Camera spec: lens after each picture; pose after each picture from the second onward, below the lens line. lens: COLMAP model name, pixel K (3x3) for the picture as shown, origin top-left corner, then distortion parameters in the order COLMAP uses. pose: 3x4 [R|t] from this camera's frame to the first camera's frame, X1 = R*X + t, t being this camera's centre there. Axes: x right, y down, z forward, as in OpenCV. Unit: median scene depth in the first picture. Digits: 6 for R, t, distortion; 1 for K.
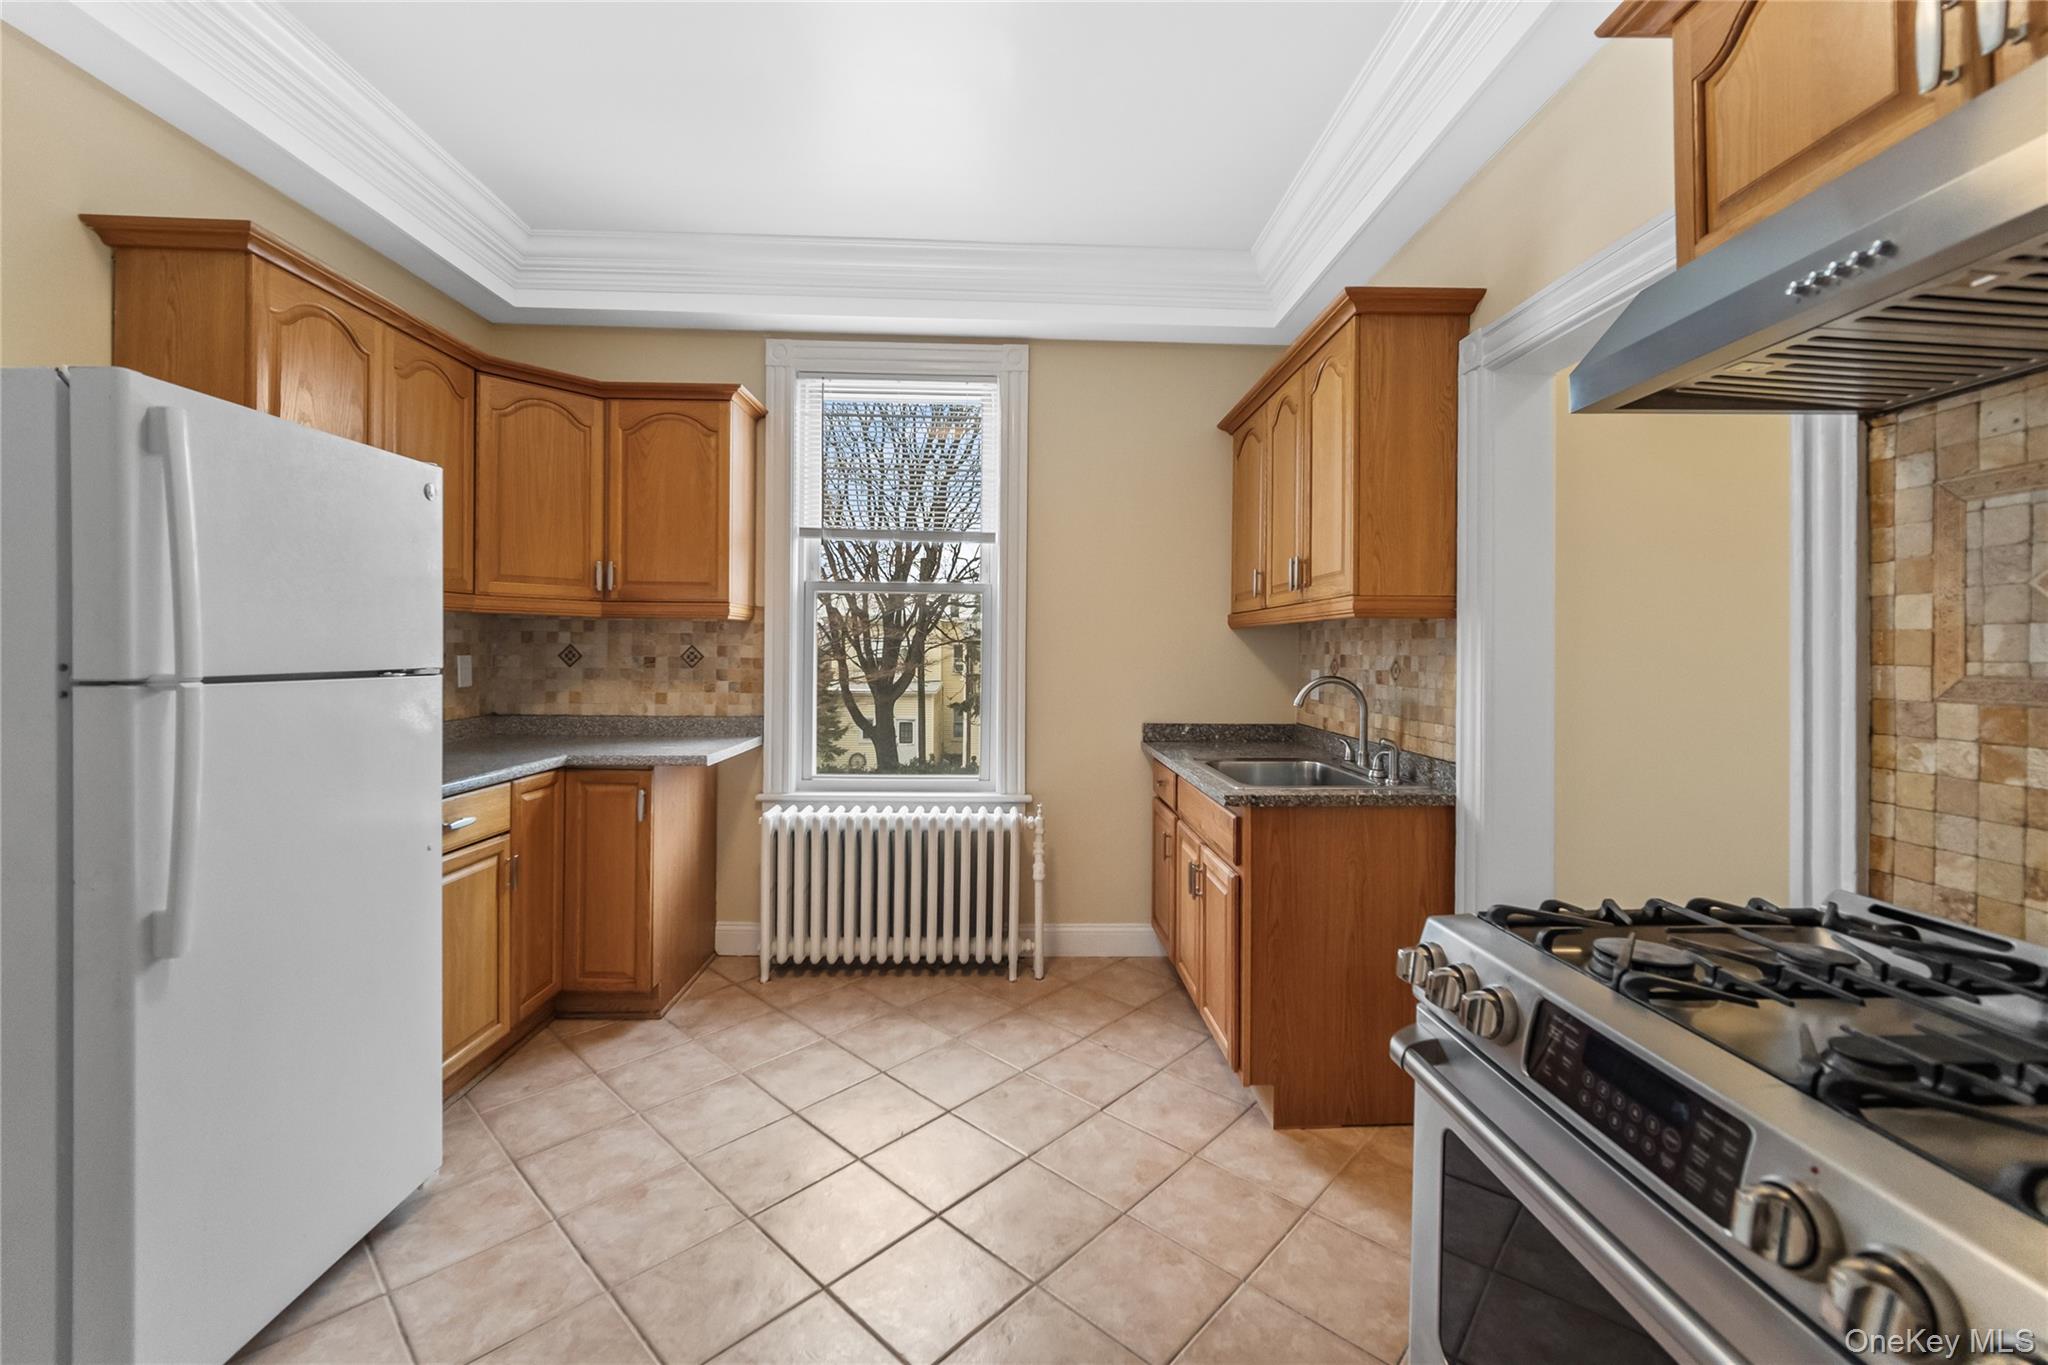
lens RADIAL K [[831.1, 0, 1017.3], [0, 831.1, 665.0], [0, 0, 1]] dist [-0.001195, -0.000430]
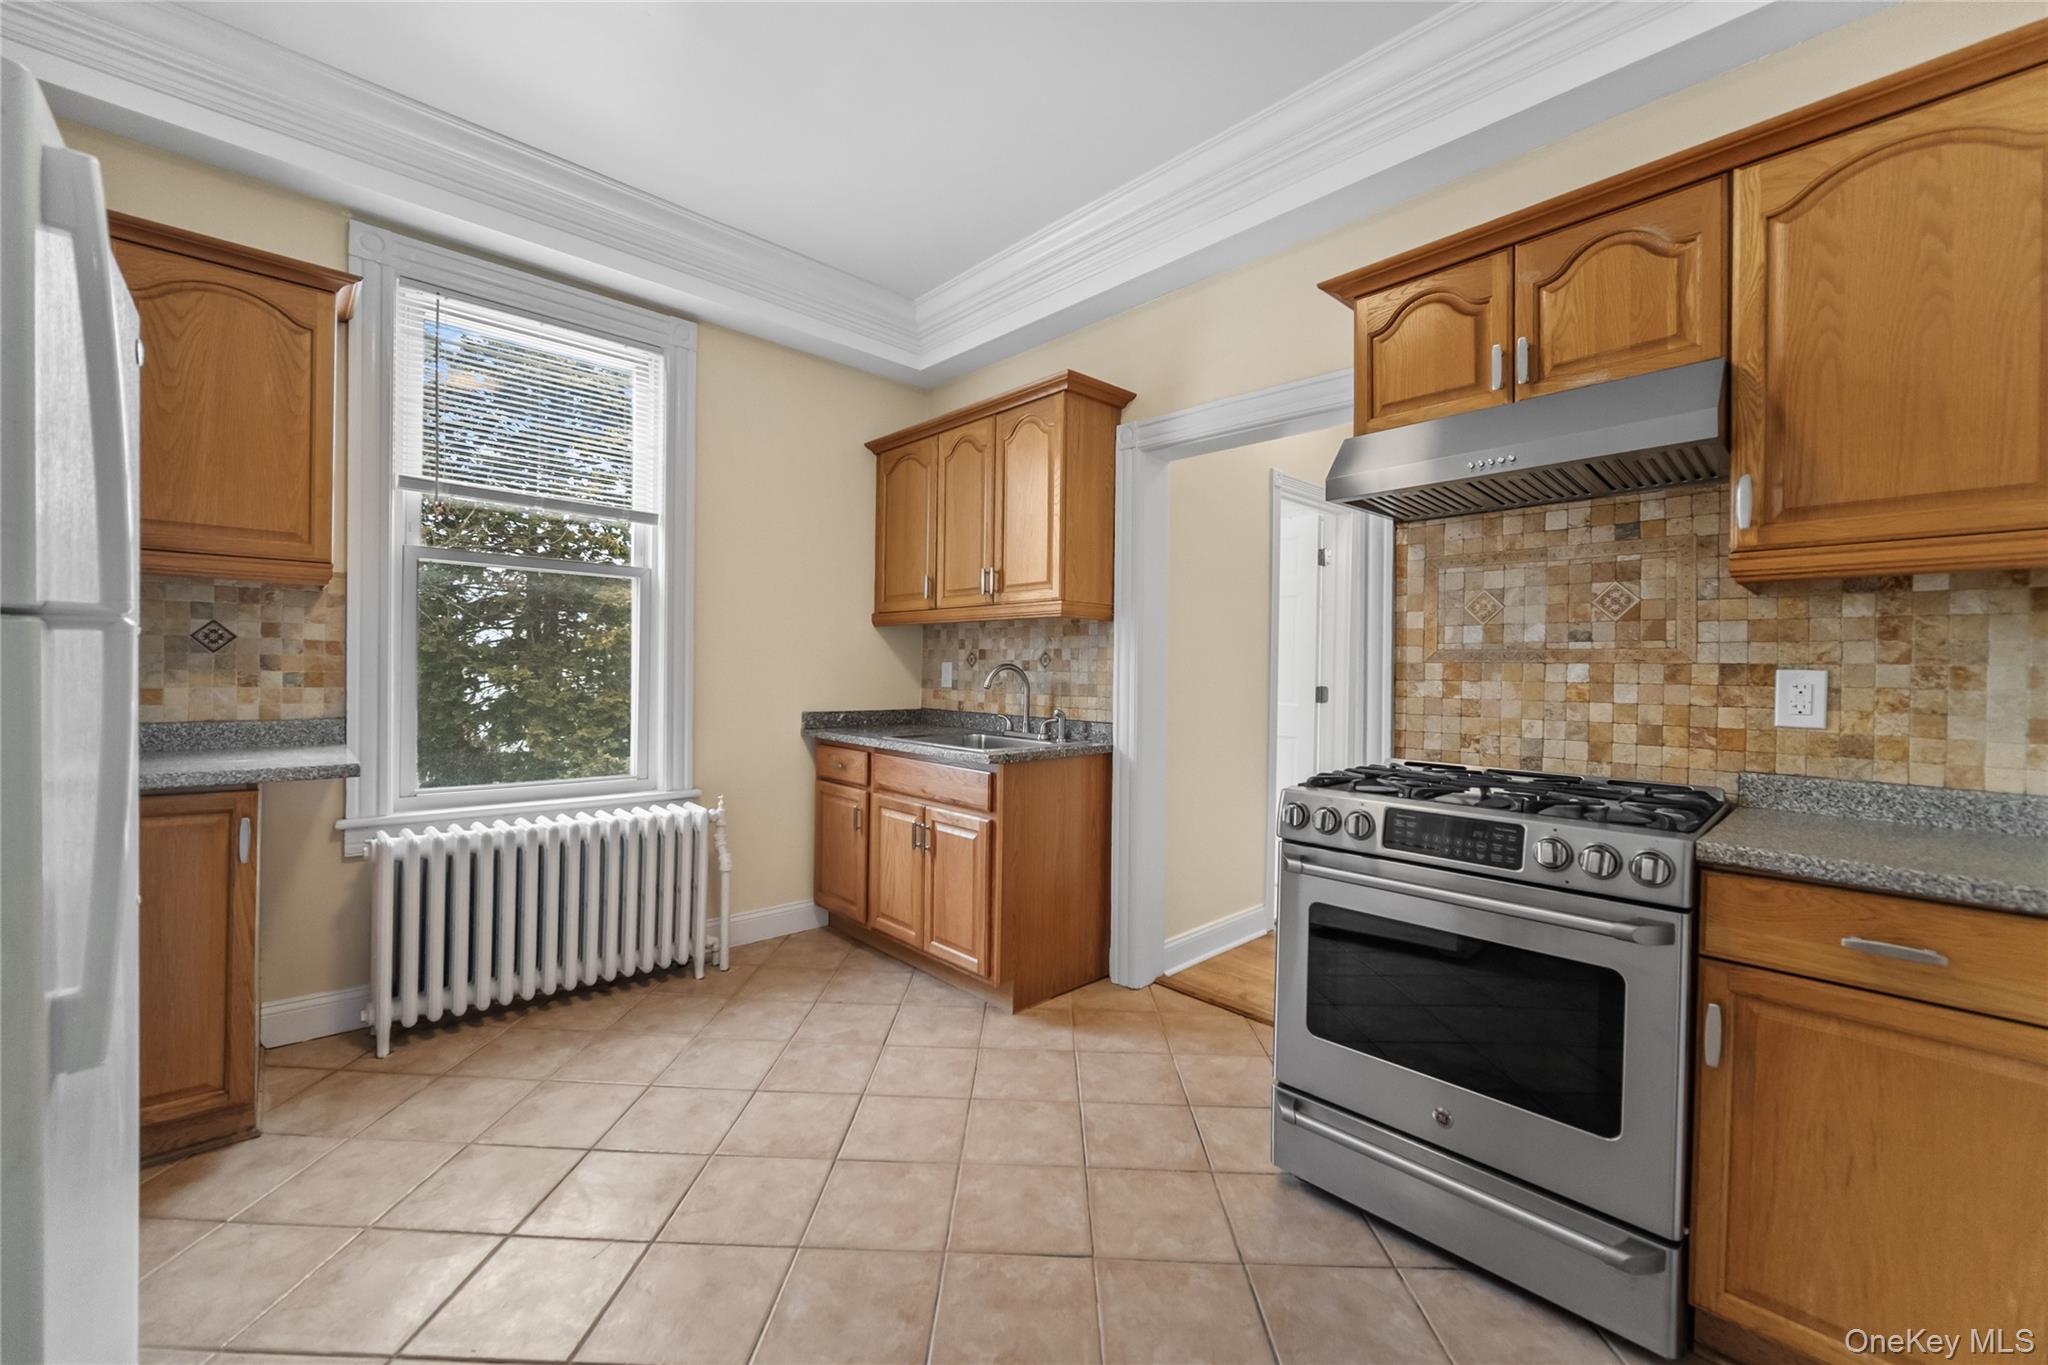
lens RADIAL K [[811.3, 0, 1017.7], [0, 811.3, 686.4], [0, 0, 1]] dist [-0.000593, -0.000158]
pose [[0.754466, -0.009824, 0.656266, -0.397821], [0.001213, 0.999907, 0.013573, 0.028962], [-0.656338, -0.009444, 0.754408, 0.046011]]
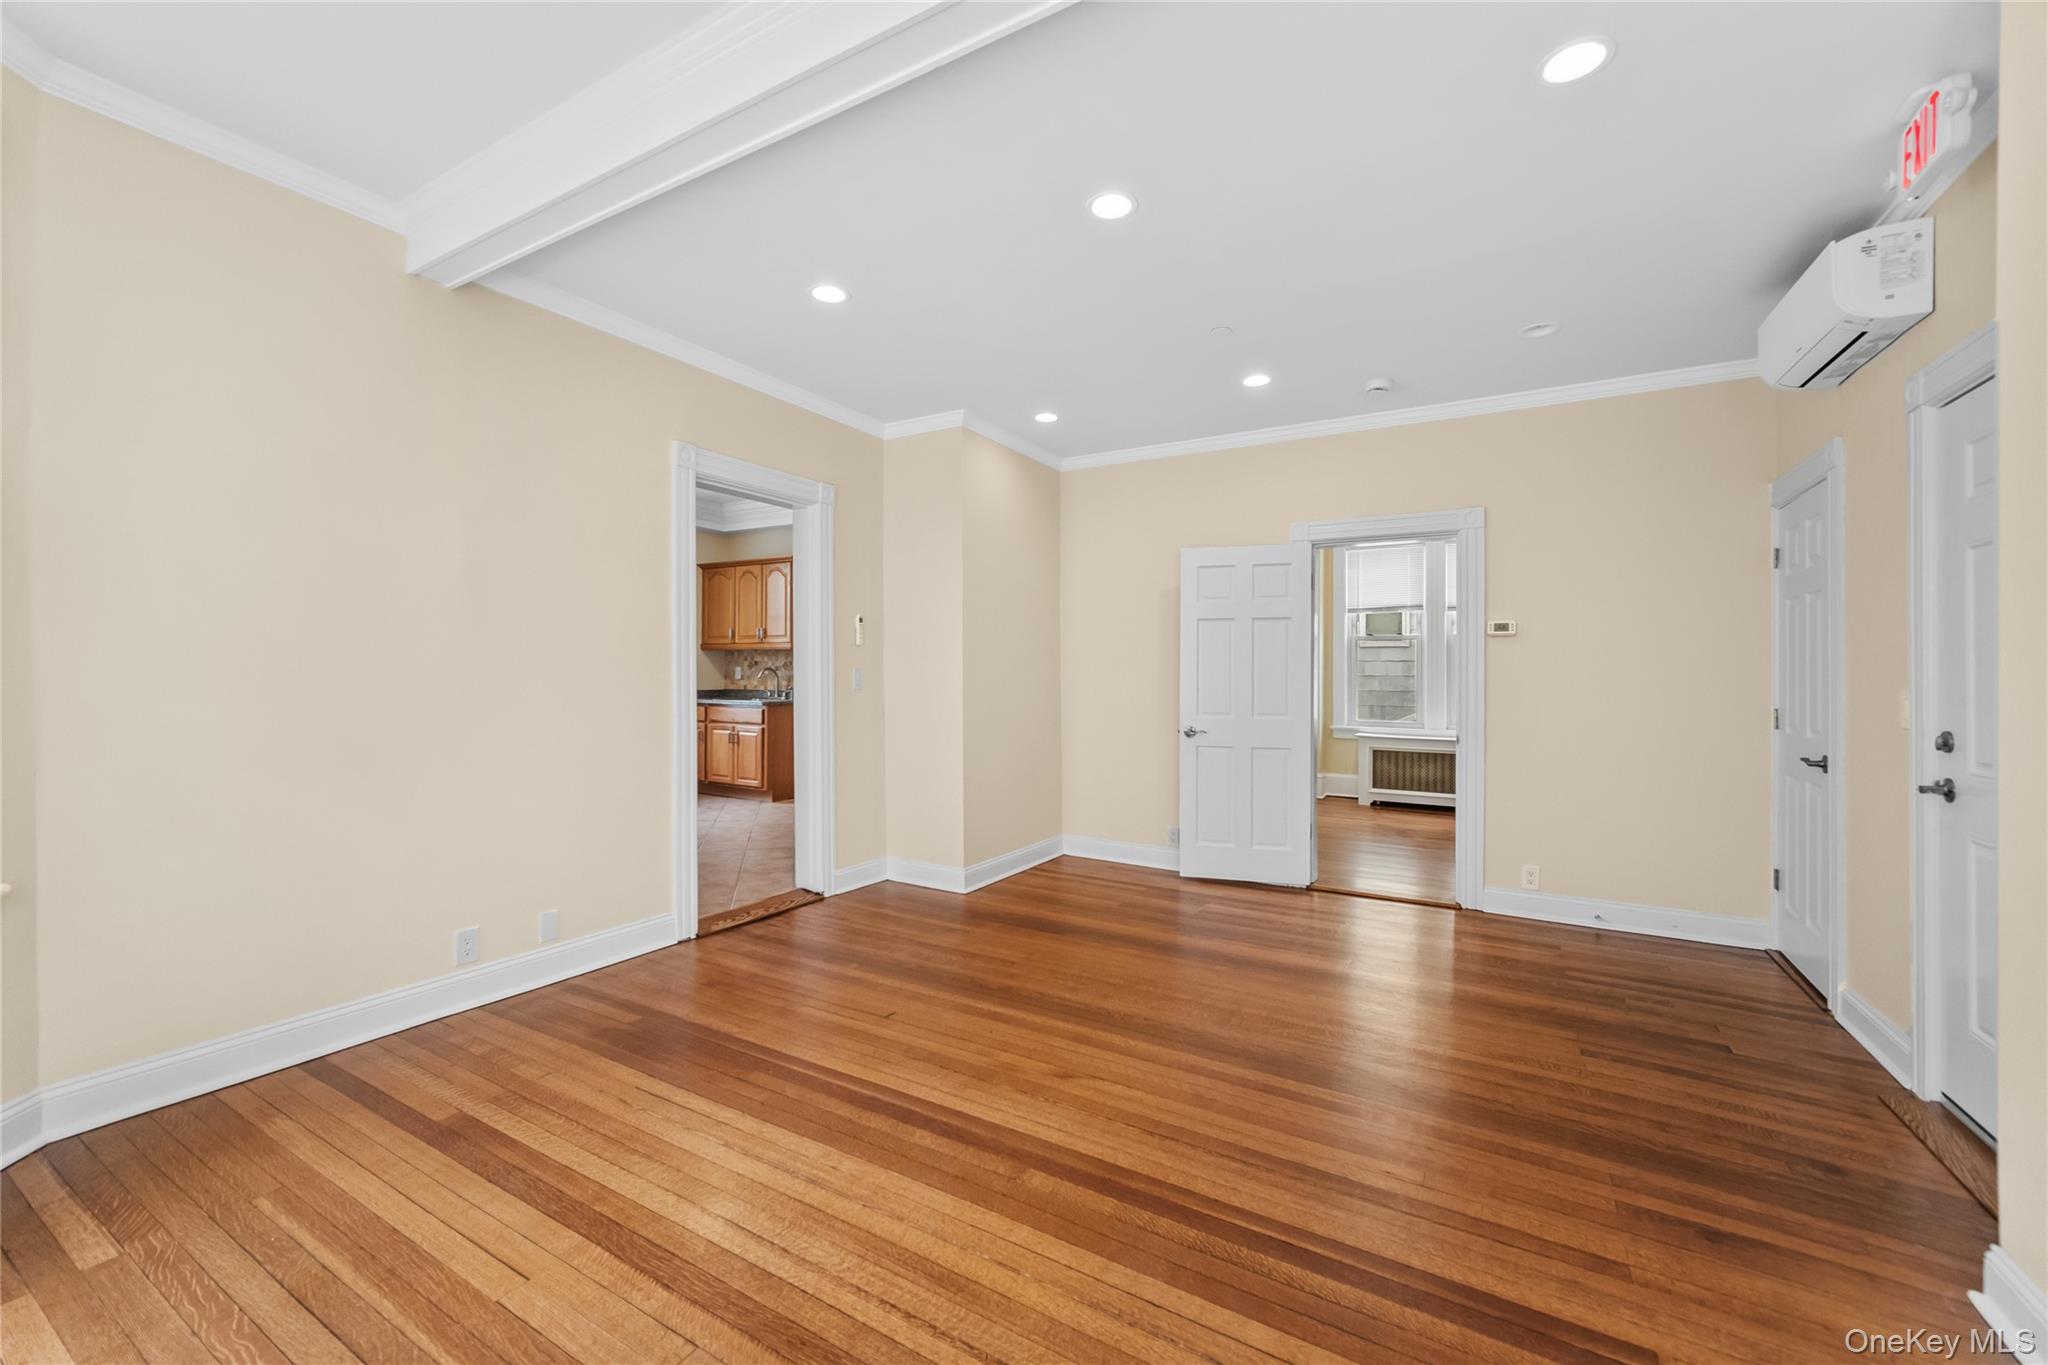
lens RADIAL K [[811.3, 0, 1017.7], [0, 811.3, 686.4], [0, 0, 1]] dist [-0.000593, -0.000158]
pose [[0.531408, -0.013695, 0.847006, -1.519454], [0.009066, 0.999904, 0.010480, 0.054920], [-0.847068, 0.002110, 0.531481, -1.235794]]
